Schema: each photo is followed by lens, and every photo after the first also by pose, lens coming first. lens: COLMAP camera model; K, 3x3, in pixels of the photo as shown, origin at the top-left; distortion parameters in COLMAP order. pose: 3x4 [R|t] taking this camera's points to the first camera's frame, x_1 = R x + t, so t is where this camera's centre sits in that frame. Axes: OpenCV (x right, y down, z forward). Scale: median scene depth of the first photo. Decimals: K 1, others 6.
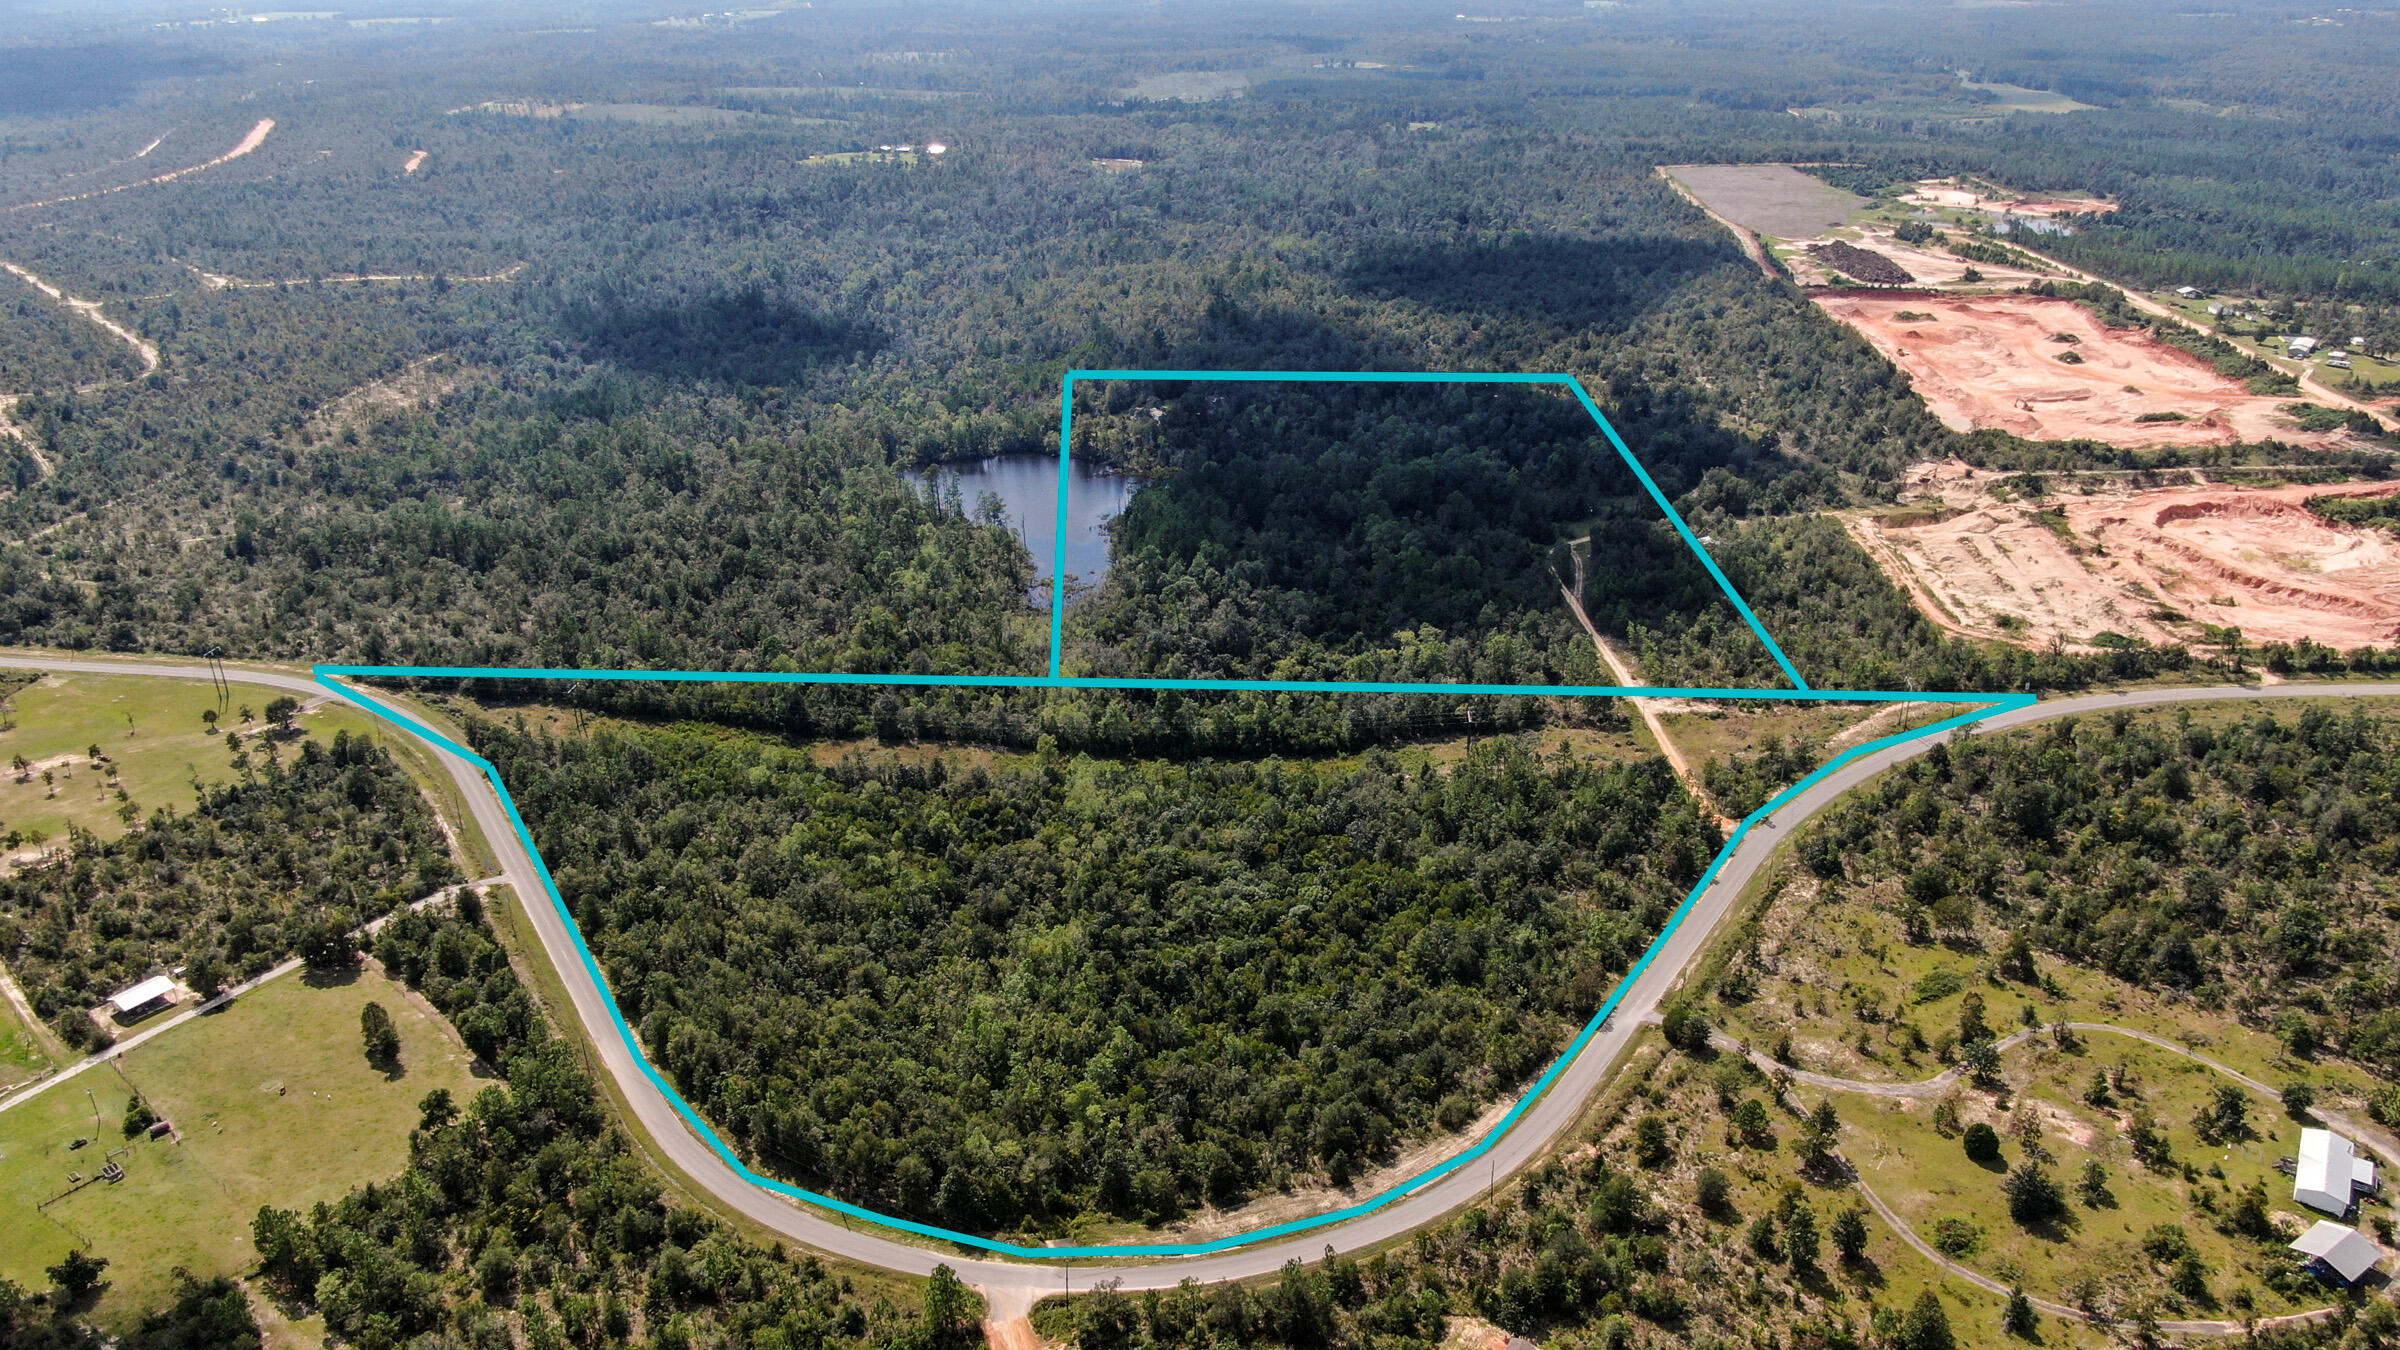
lens RADIAL K [[1765.1, 0, 1200.0], [0, 1765.1, 675.0], [0, 0, 1]] dist [-0.019870, 0.011254]
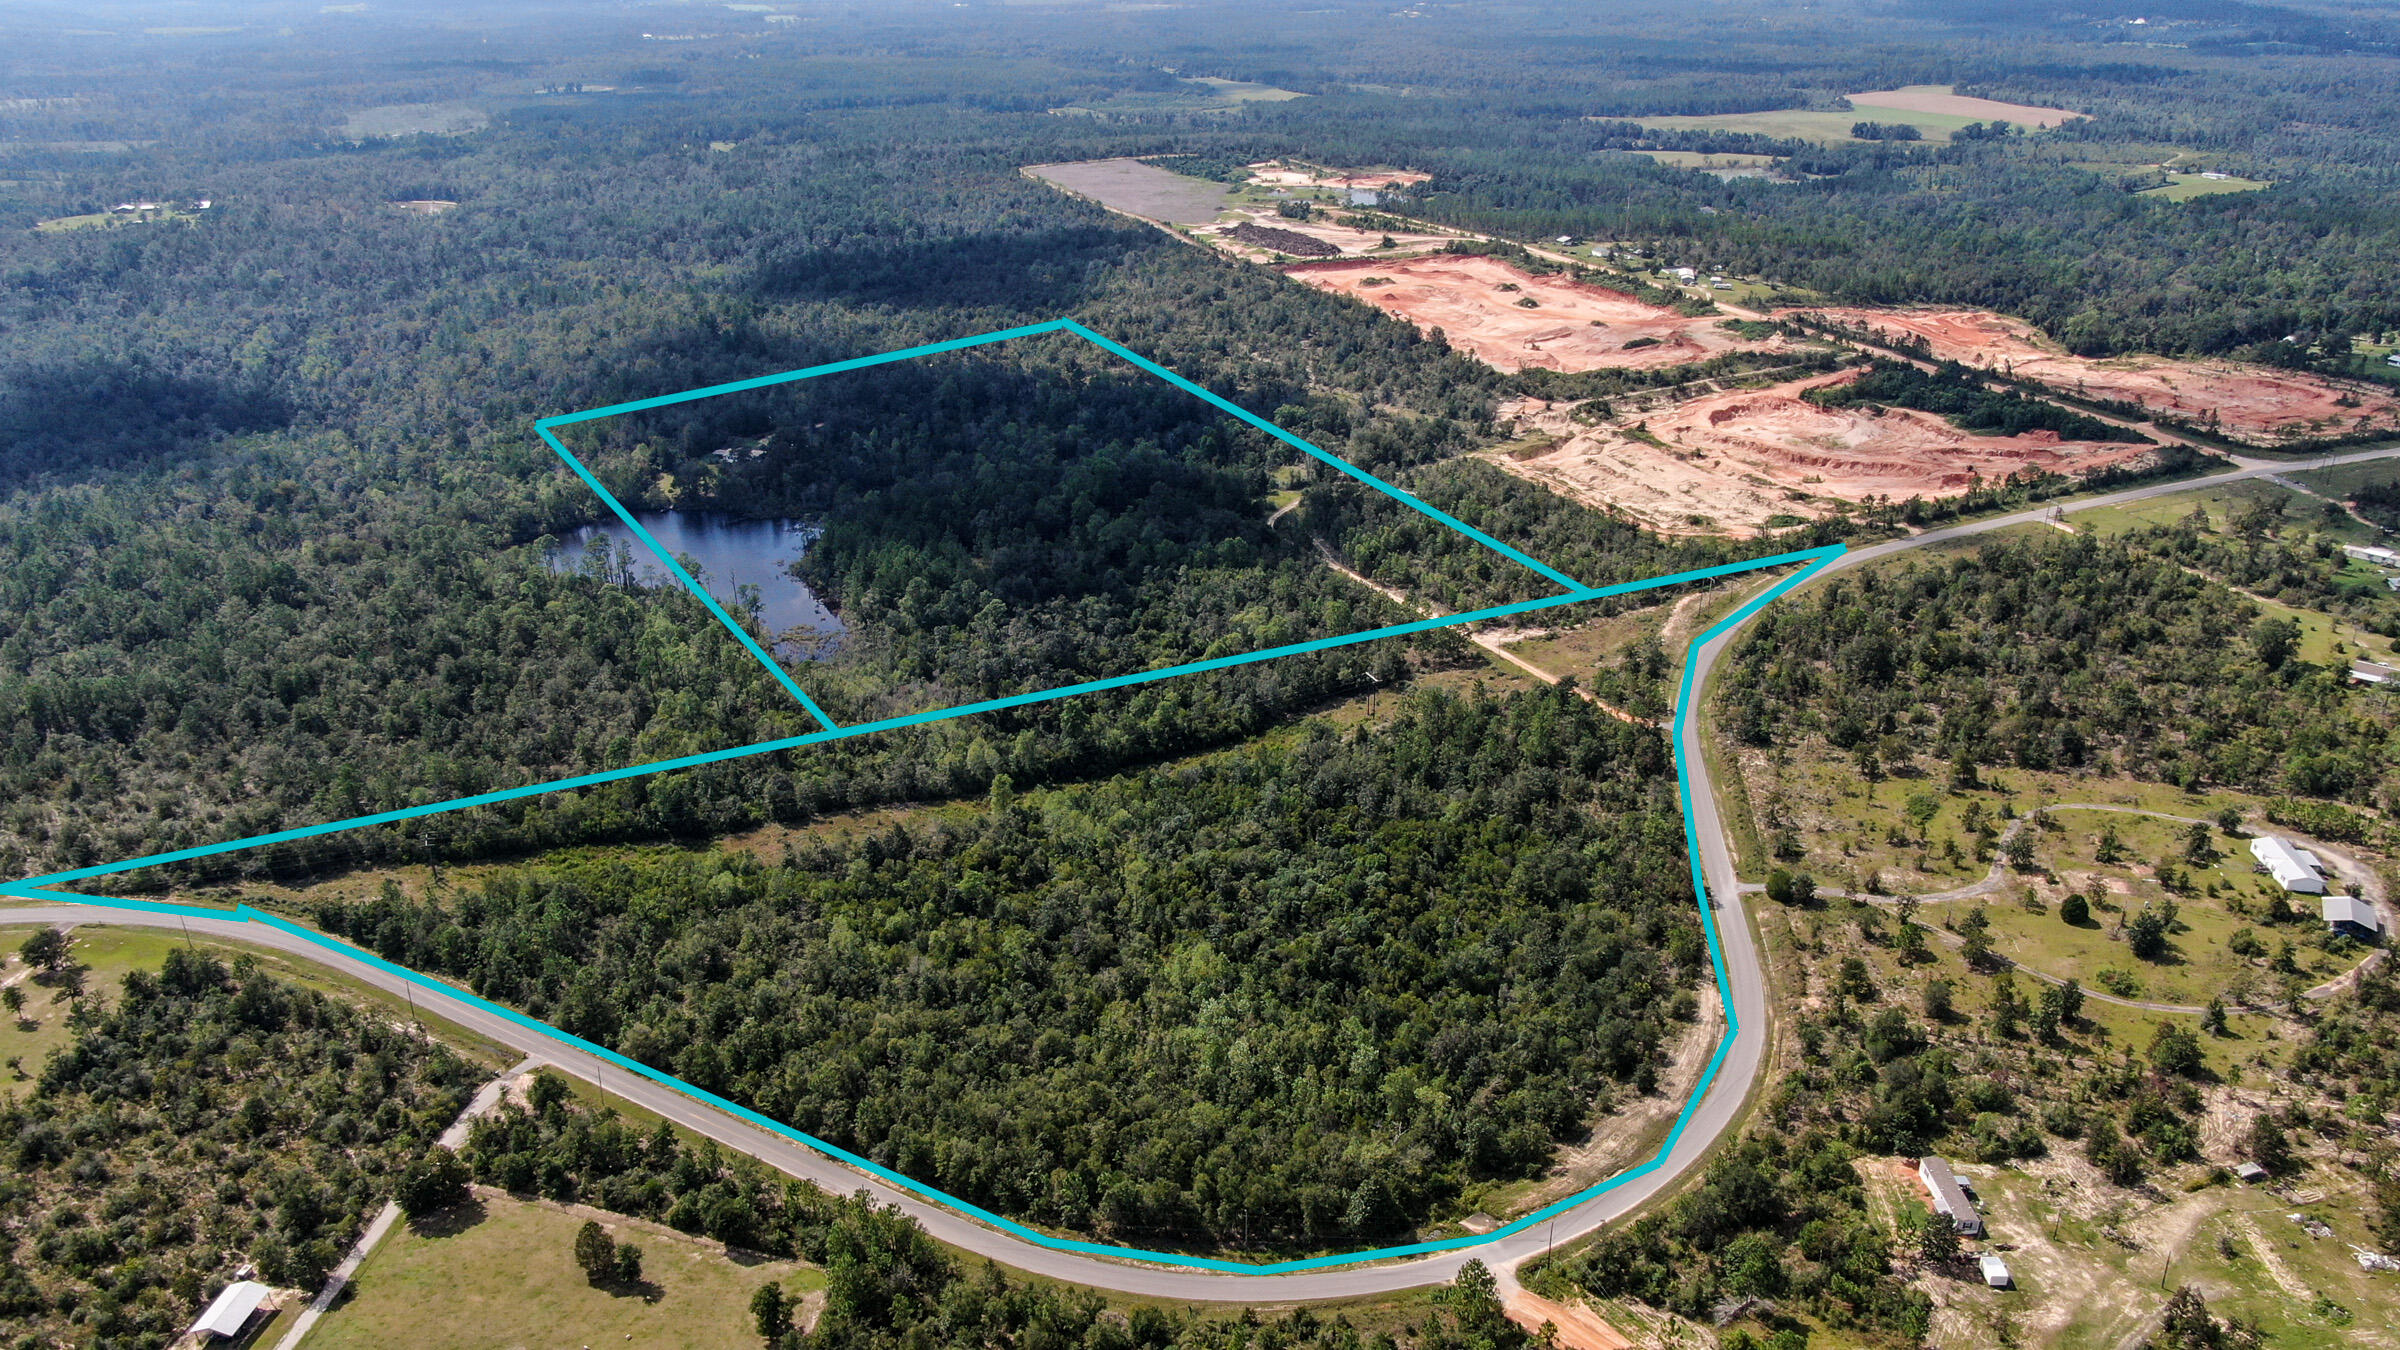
lens RADIAL K [[1765.1, 0, 1200.0], [0, 1765.1, 675.0], [0, 0, 1]] dist [-0.019870, 0.011254]
pose [[0.892003, -0.180116, 0.414596, -0.324152], [0.183218, 0.982530, 0.032655, -0.026470], [-0.413234, 0.046834, 0.909420, 0.071759]]
